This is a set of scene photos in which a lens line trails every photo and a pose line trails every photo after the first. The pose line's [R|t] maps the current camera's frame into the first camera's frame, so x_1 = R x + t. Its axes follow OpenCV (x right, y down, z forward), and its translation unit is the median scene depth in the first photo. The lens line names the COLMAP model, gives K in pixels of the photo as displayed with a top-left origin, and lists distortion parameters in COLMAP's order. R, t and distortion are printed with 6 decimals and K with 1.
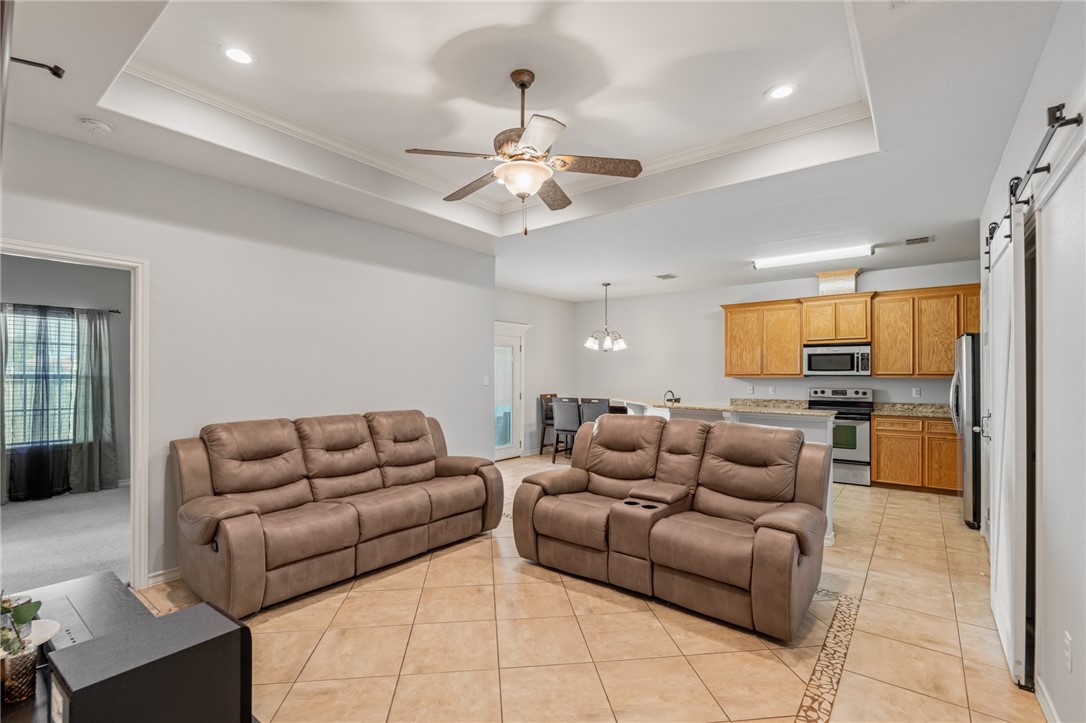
lens RADIAL K [[485.6, 0, 545.1], [0, 485.6, 371.7], [0, 0, 1]] dist [-0.002586, -0.000498]
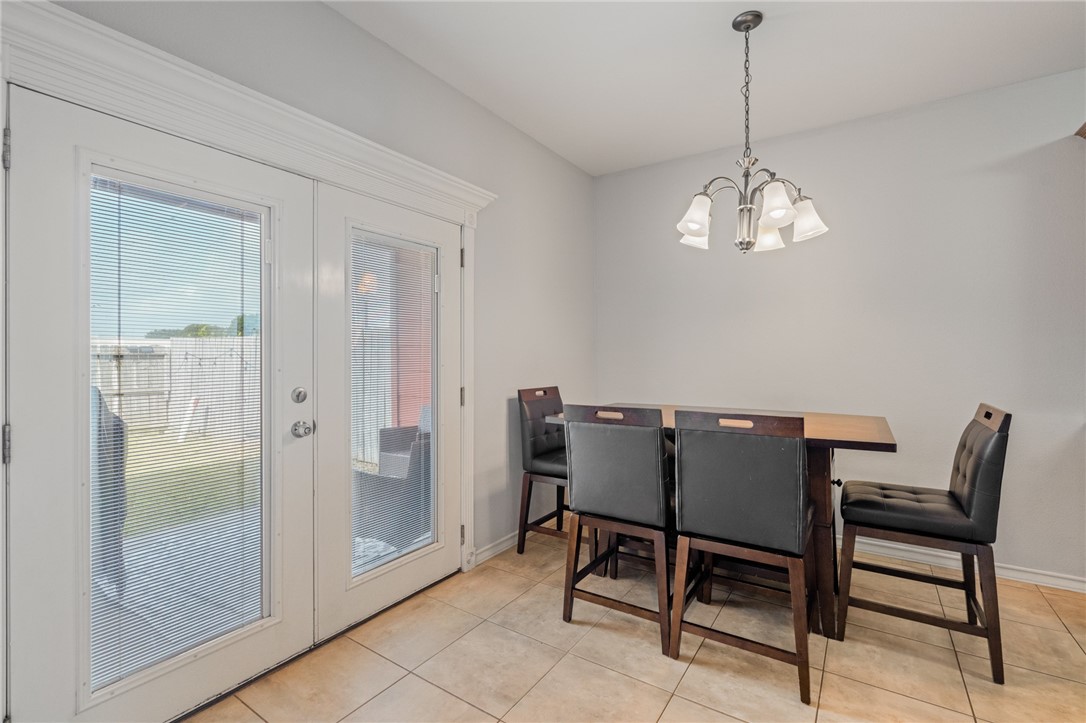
lens RADIAL K [[488.1, 0, 544.8], [0, 488.1, 357.6], [0, 0, 1]] dist [-0.006103, -0.000552]
pose [[0.997159, -0.000881, 0.075325, -0.024663], [0.000267, 0.999967, 0.008160, 0.026968], [-0.075329, -0.008117, 0.997126, 0.871678]]
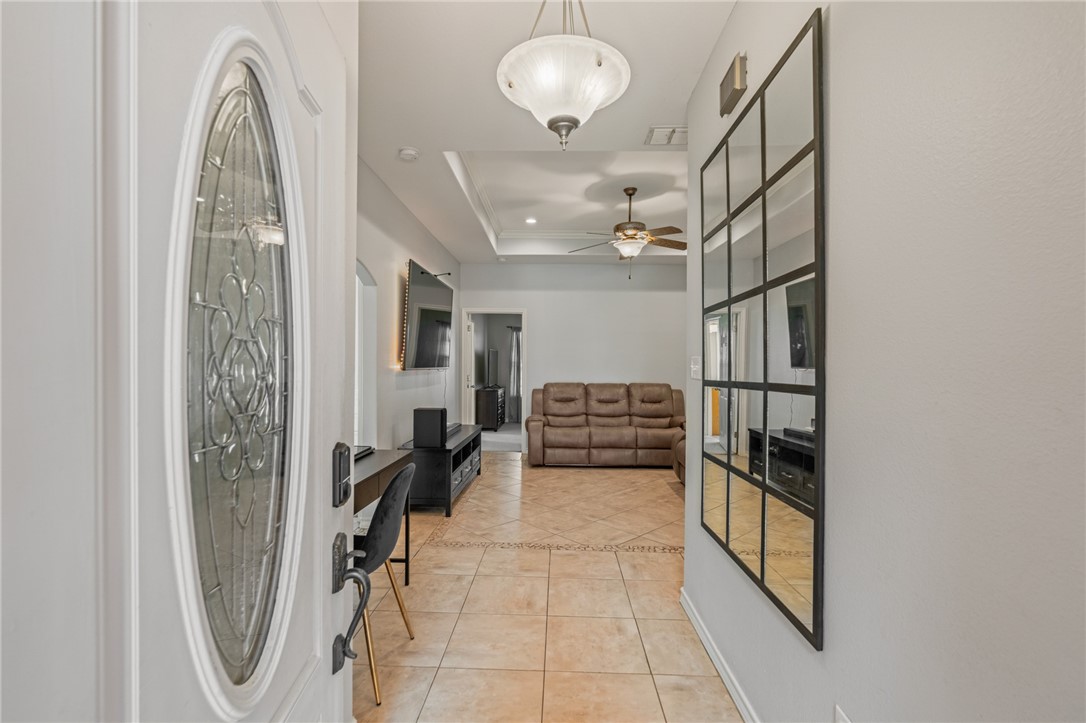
lens RADIAL K [[485.6, 0, 545.1], [0, 485.6, 371.7], [0, 0, 1]] dist [-0.002586, -0.000498]
pose [[0.588807, 0.012631, -0.808175, 0.546001], [-0.001693, 0.999895, 0.014394, 0.014772], [0.808272, -0.007107, 0.588766, -0.136118]]
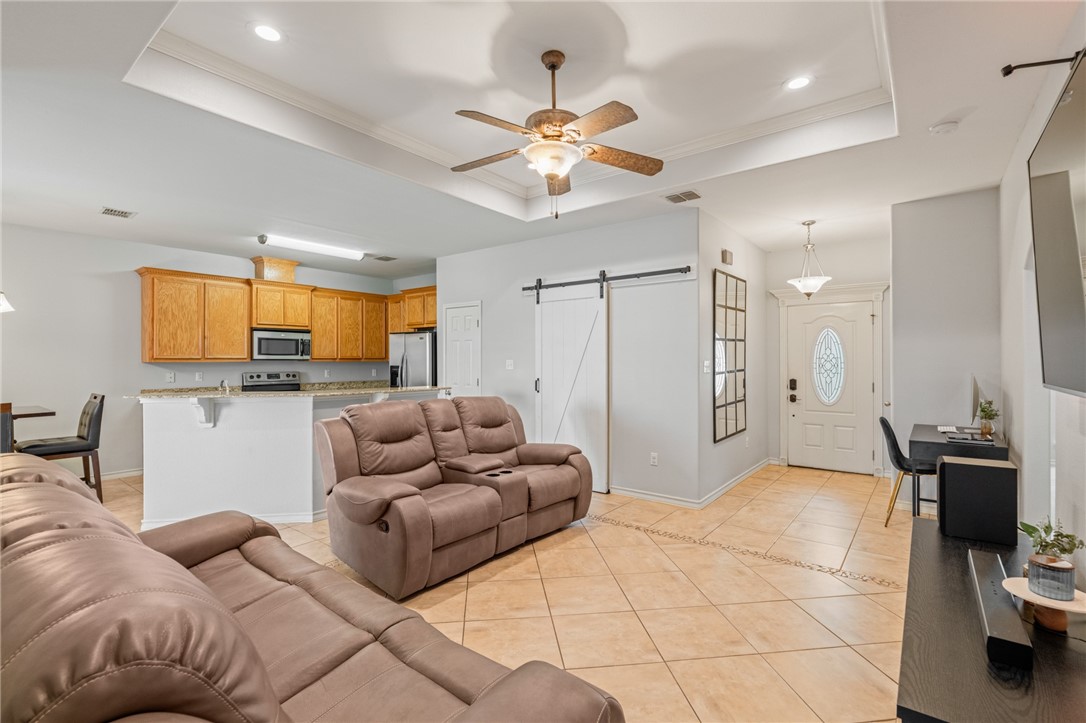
lens RADIAL K [[488.1, 0, 544.8], [0, 488.1, 357.6], [0, 0, 1]] dist [-0.006103, -0.000552]
pose [[0.006251, 0.004213, 0.999972, -0.471969], [-0.003278, 0.999986, -0.004192, 0.006200], [-0.999975, -0.003252, 0.006265, 0.453496]]
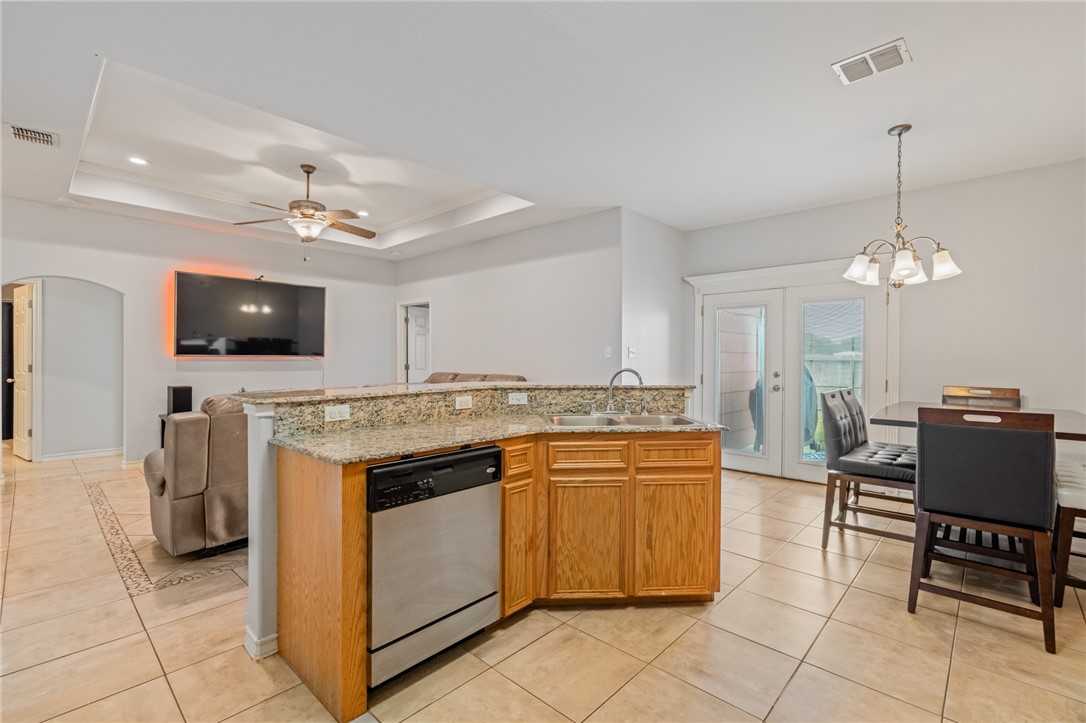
lens RADIAL K [[482.7, 0, 549.1], [0, 482.7, 362.6], [0, 0, 1]] dist [-0.001124, -0.000317]
pose [[-0.085160, 0.009683, -0.996320, 0.705208], [-0.000133, 0.999953, 0.009730, 0.026039], [0.996367, 0.000961, -0.085155, 0.891405]]
